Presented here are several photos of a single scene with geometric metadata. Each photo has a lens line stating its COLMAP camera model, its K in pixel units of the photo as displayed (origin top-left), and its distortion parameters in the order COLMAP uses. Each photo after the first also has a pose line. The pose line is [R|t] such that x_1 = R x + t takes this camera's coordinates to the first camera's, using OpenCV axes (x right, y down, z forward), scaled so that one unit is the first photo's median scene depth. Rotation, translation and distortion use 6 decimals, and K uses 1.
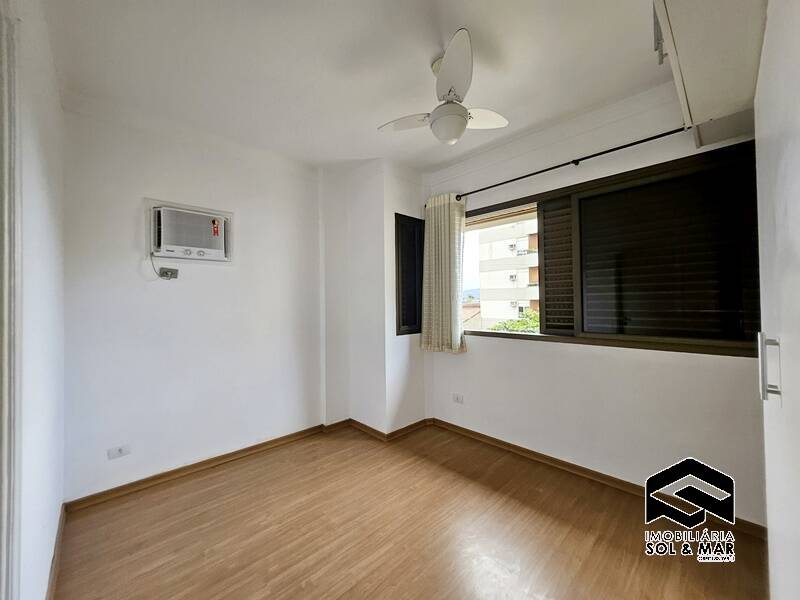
lens RADIAL K [[316.5, 0, 401.7], [0, 316.5, 295.4], [0, 0, 1]] dist [-0.001769, -0.000060]
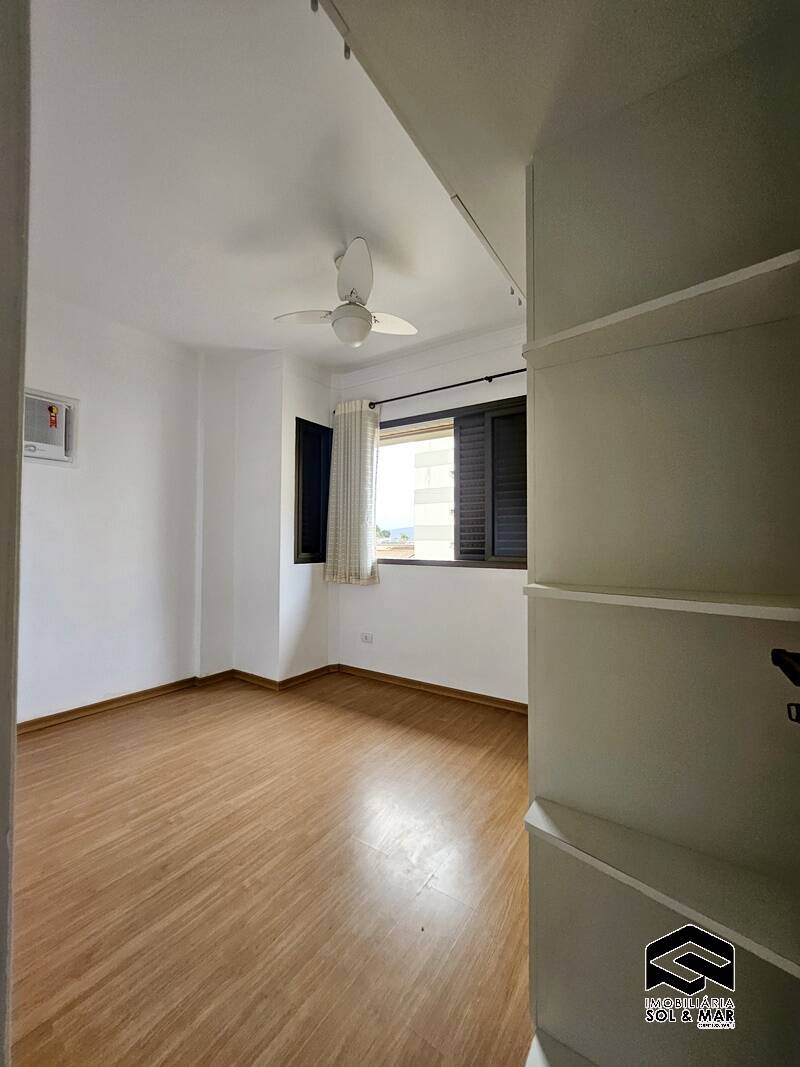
lens RADIAL K [[422.2, 0, 406.6], [0, 422.2, 531.0], [0, 0, 1]] dist [-0.001769, -0.000060]
pose [[0.976199, 0.021960, 0.215763, 0.031756], [-0.020119, 0.999740, -0.010723, 0.048851], [-0.215942, 0.006127, 0.976387, -0.158492]]
